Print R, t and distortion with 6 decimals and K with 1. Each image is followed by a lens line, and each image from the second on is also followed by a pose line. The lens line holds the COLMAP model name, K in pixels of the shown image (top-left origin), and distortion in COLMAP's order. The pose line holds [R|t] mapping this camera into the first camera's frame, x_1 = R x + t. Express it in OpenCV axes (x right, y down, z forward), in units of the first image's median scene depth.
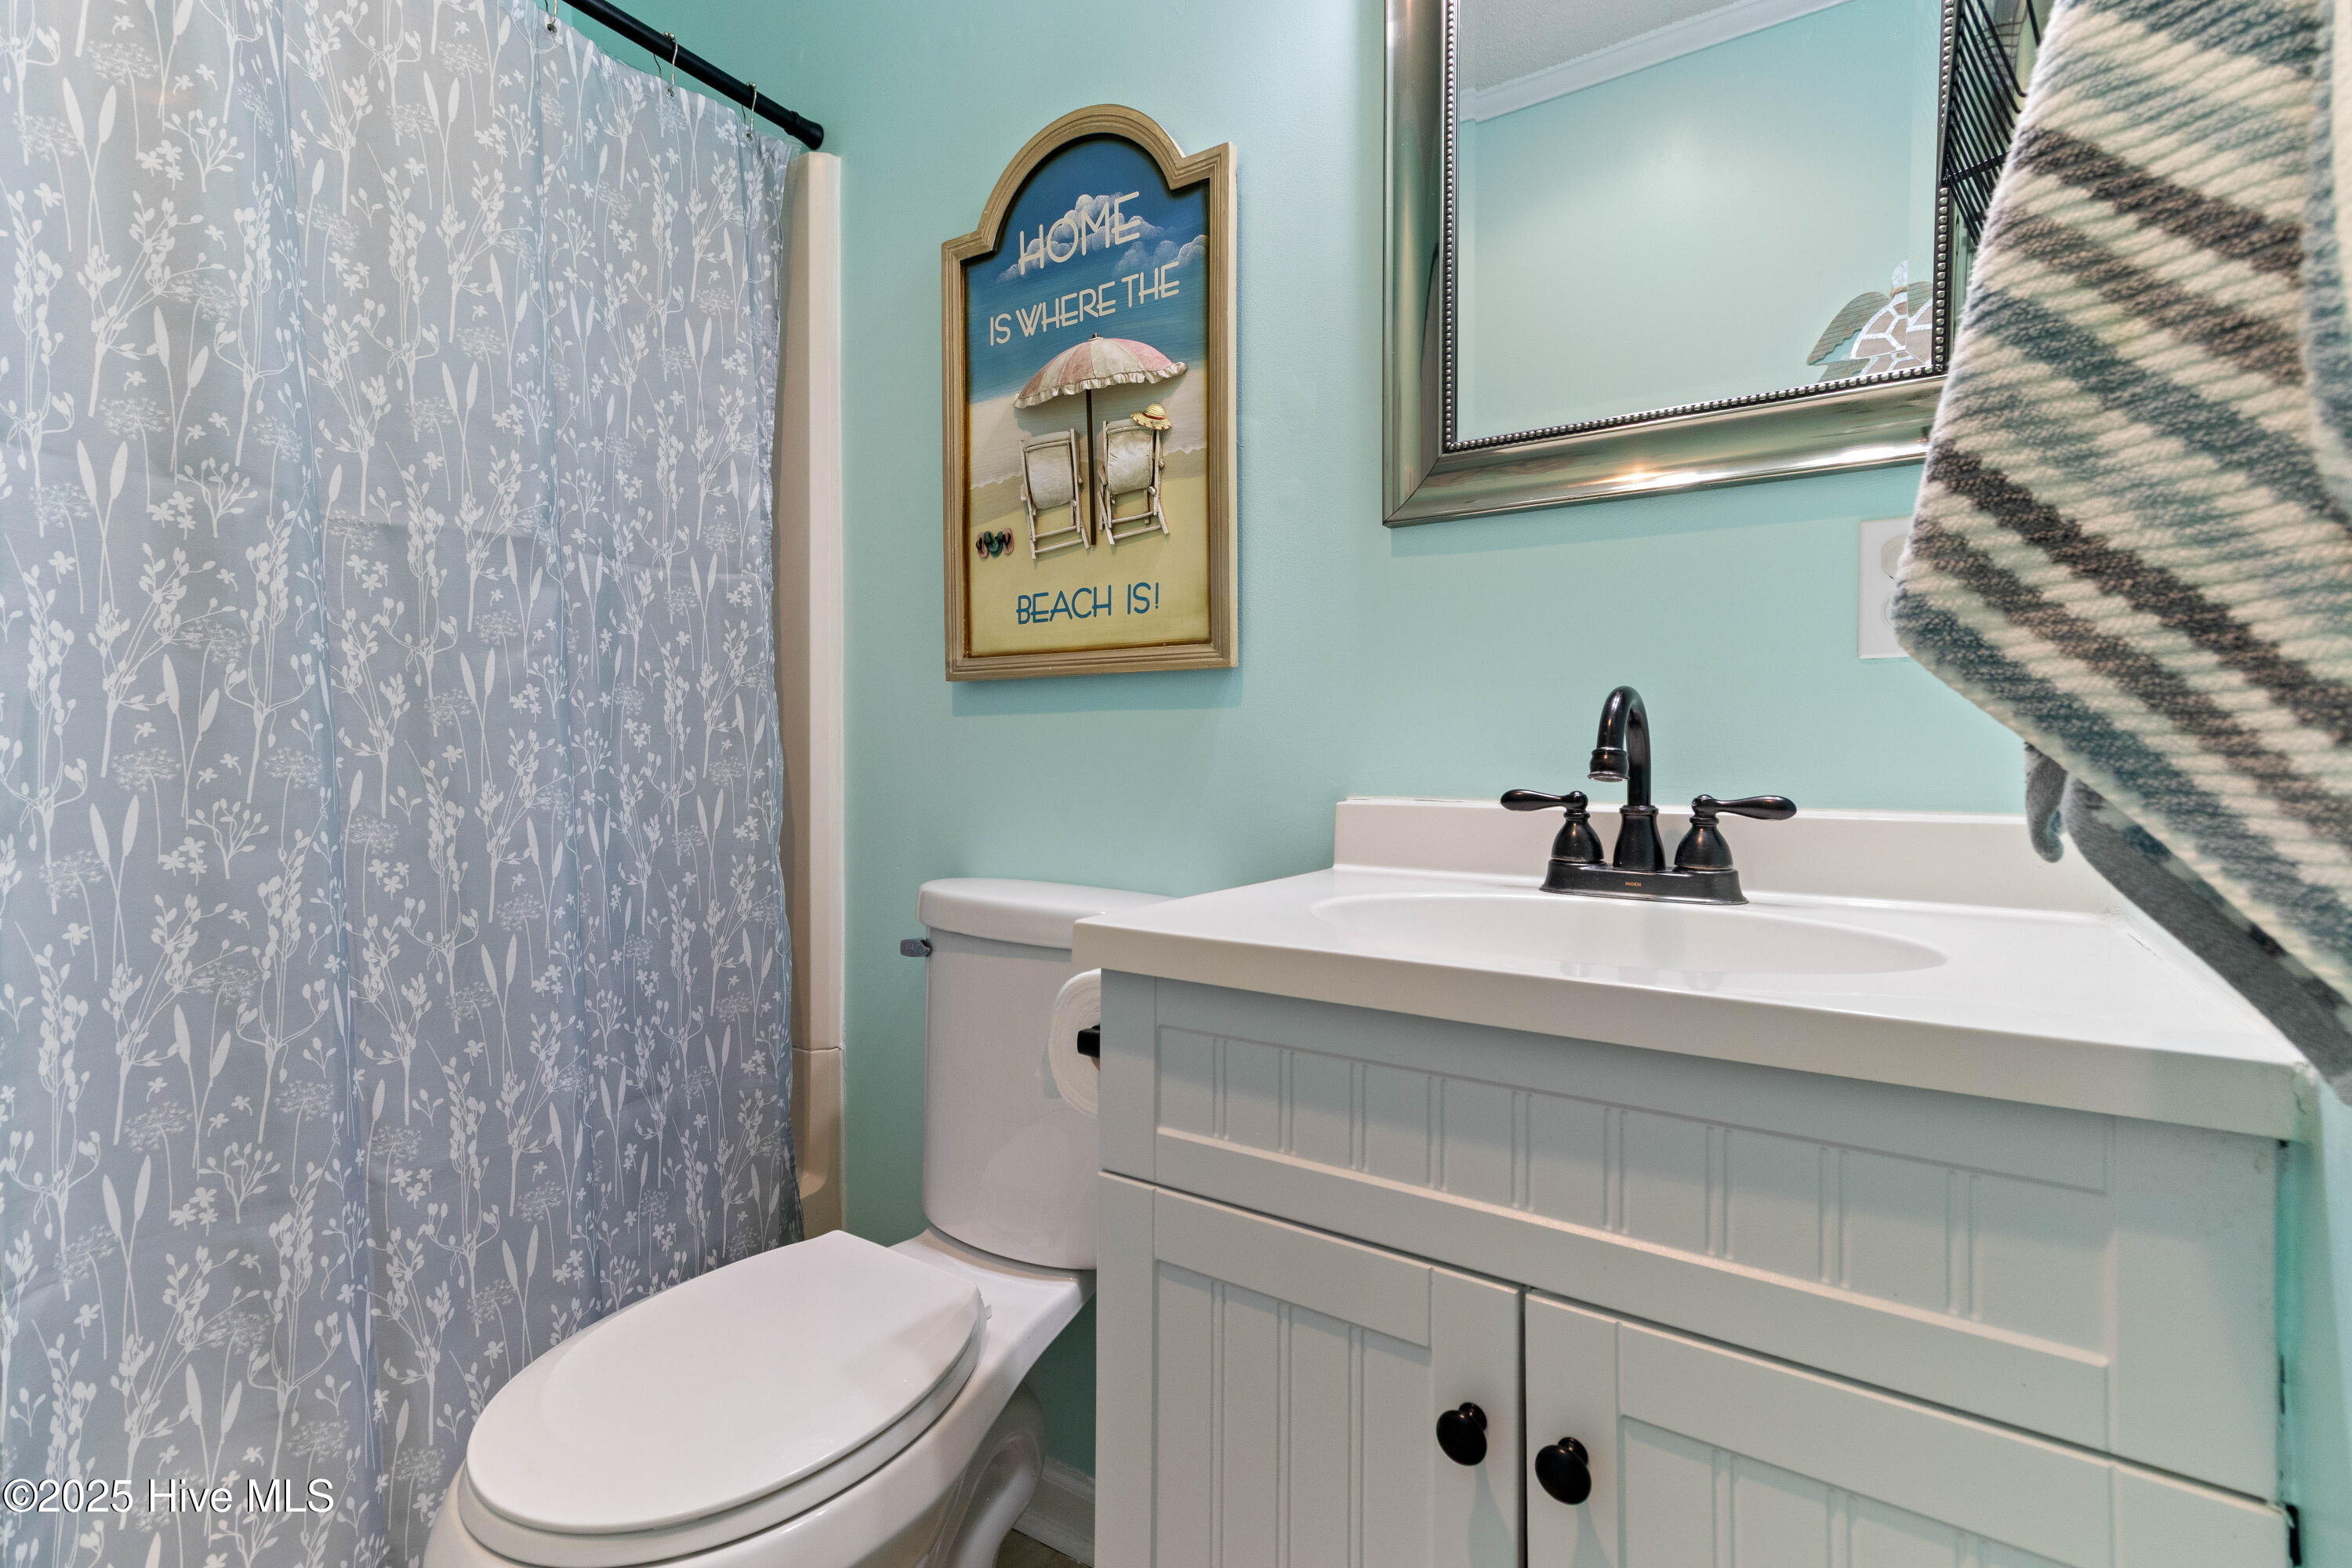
lens RADIAL K [[896.8, 0, 994.2], [0, 896.8, 770.2], [0, 0, 1]] dist [0.018310, 0.000452]
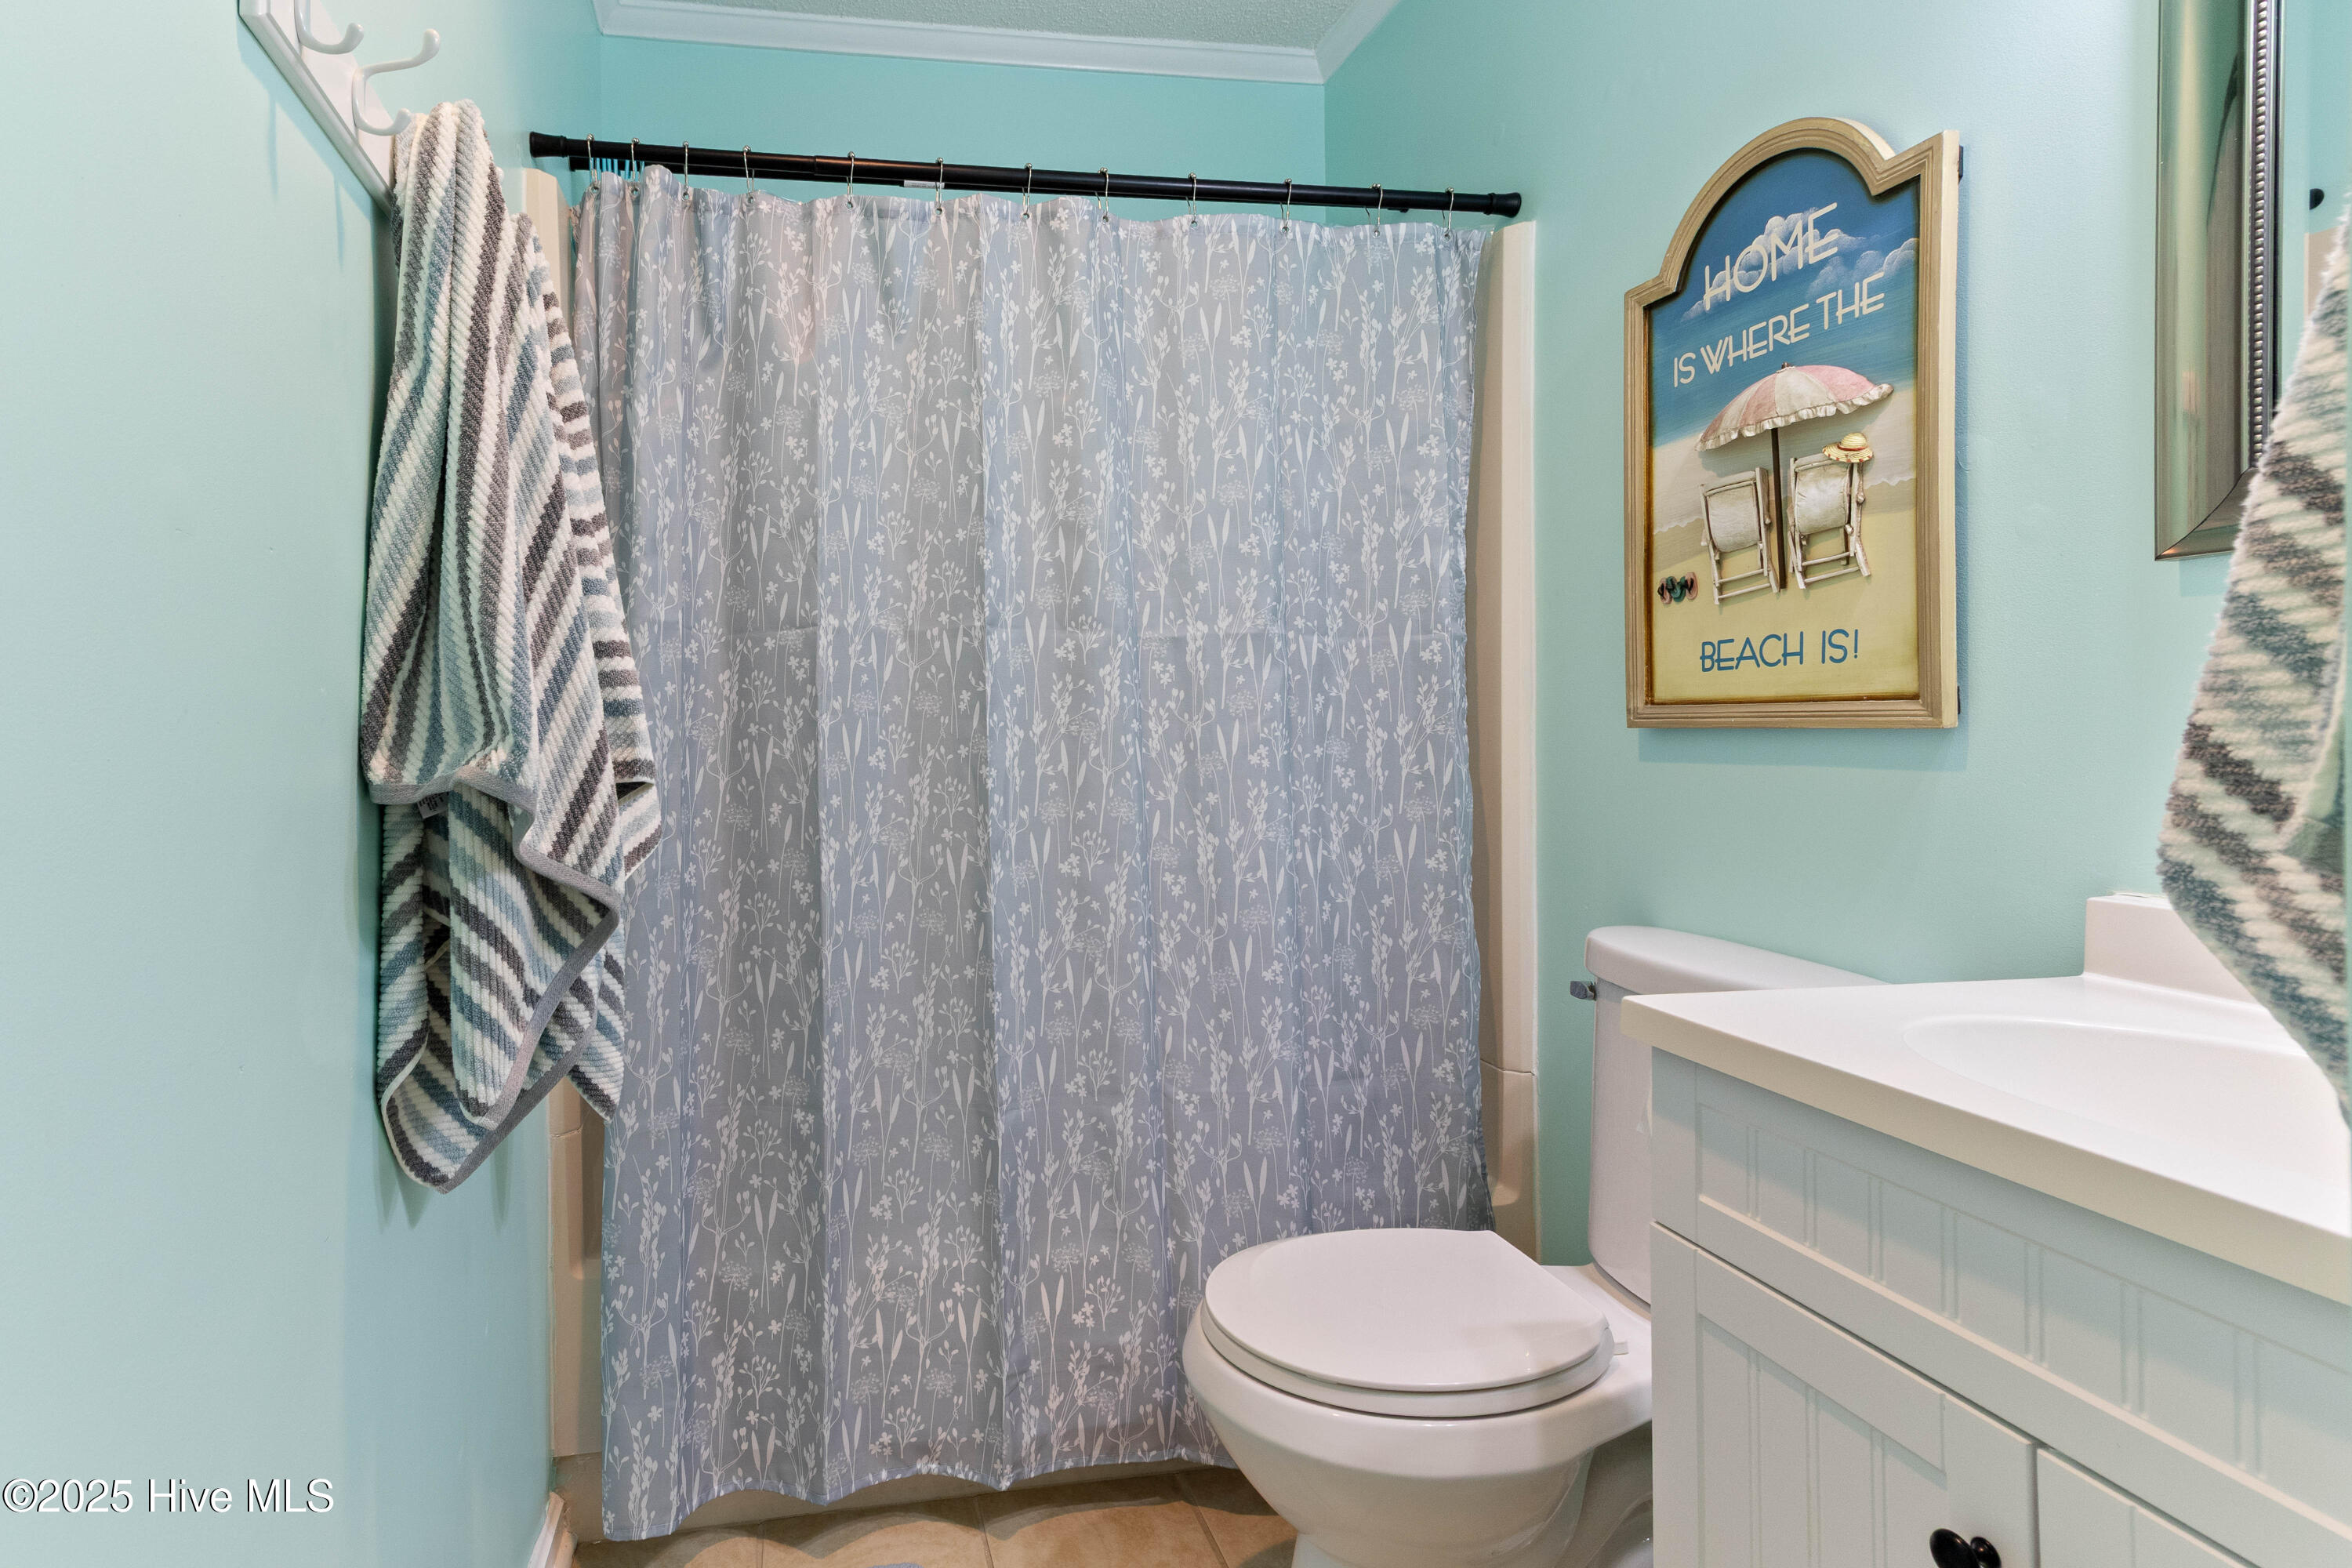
lens RADIAL K [[1093.4, 0, 1171.2], [0, 1093.4, 699.4], [0, 0, 1]] dist [0.032345, 0.001162]
pose [[0.790397, -0.008173, -0.612541, 0.324745], [0.002686, 0.999948, -0.009876, -0.131393], [0.612589, 0.006161, 0.790377, -0.312781]]
